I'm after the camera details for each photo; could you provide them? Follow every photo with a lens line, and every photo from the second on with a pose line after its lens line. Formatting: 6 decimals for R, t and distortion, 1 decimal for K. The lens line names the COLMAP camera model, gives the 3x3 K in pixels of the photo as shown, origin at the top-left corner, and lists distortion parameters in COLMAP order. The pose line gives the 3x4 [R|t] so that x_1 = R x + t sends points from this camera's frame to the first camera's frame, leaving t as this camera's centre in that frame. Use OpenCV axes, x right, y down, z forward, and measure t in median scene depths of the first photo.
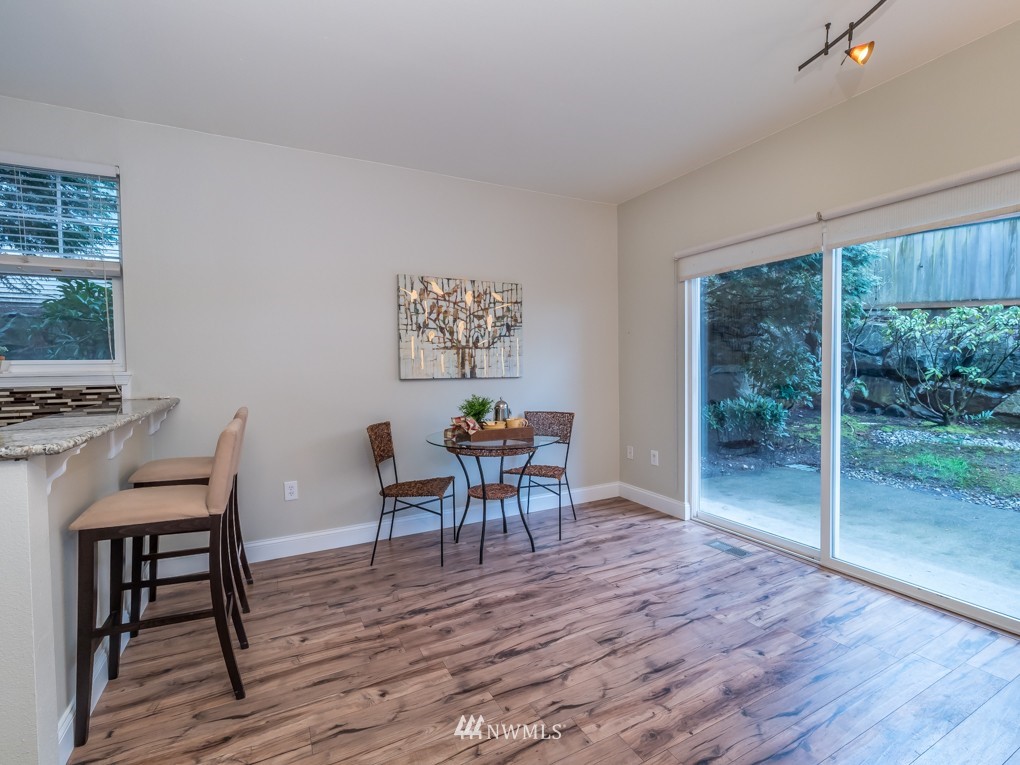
lens RADIAL K [[490.3, 0, 507.4], [0, 490.3, 379.2], [0, 0, 1]] dist [-0.000235, -0.000310]
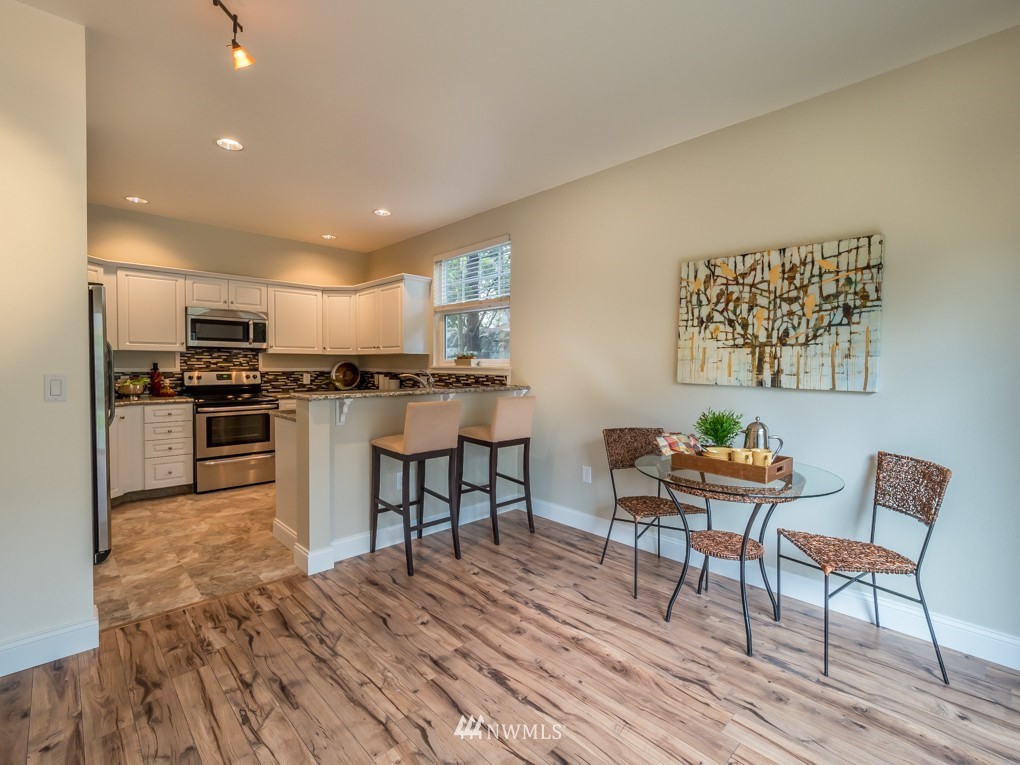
lens RADIAL K [[490.3, 0, 507.2], [0, 490.3, 380.0], [0, 0, 1]] dist [-0.000235, -0.000310]
pose [[0.250960, 0.048130, -0.966800, 0.546661], [-0.042318, 0.998354, 0.038717, -0.025914], [0.967072, 0.031196, 0.252583, 0.472790]]
